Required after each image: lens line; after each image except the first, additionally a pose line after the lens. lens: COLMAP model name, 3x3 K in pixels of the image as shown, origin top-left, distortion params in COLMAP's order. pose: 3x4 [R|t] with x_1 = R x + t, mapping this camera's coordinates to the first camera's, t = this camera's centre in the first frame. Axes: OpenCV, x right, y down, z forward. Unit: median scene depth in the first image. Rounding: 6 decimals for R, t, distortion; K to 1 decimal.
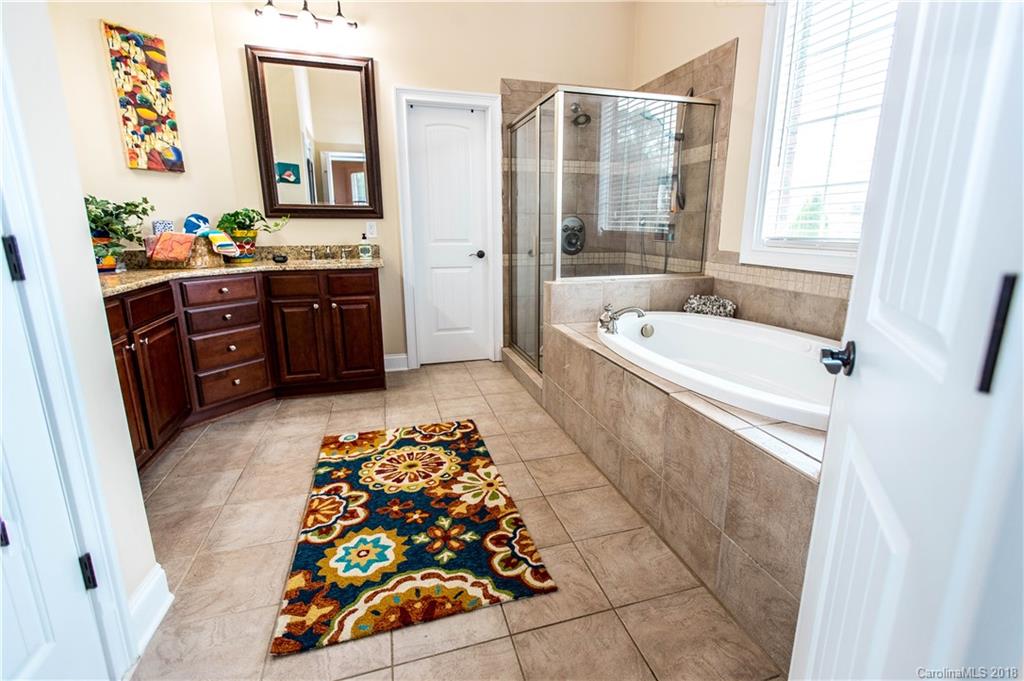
lens RADIAL K [[489.3, 0, 512.0], [0, 489.3, 340.5], [0, 0, 1]] dist [0.000107, 0.000231]
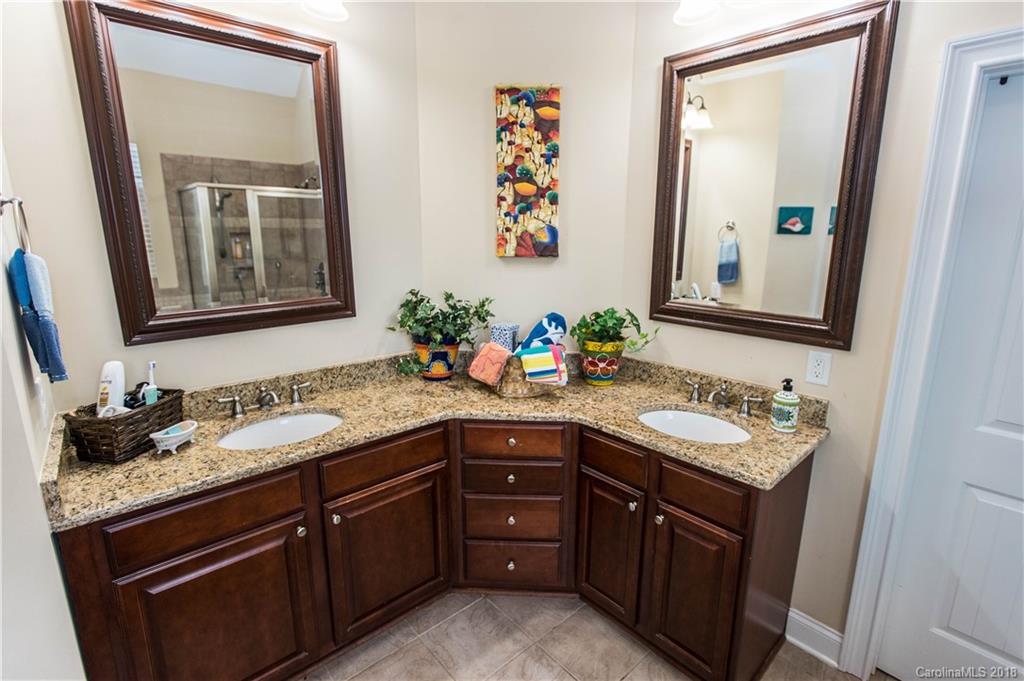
lens RADIAL K [[489.3, 0, 512.0], [0, 489.3, 340.5], [0, 0, 1]] dist [0.000107, 0.000231]
pose [[0.463392, 0.180642, -0.867546, -0.022048], [-0.204716, 0.974342, 0.093533, -0.294077], [0.862183, 0.134258, 0.488482, 0.629503]]
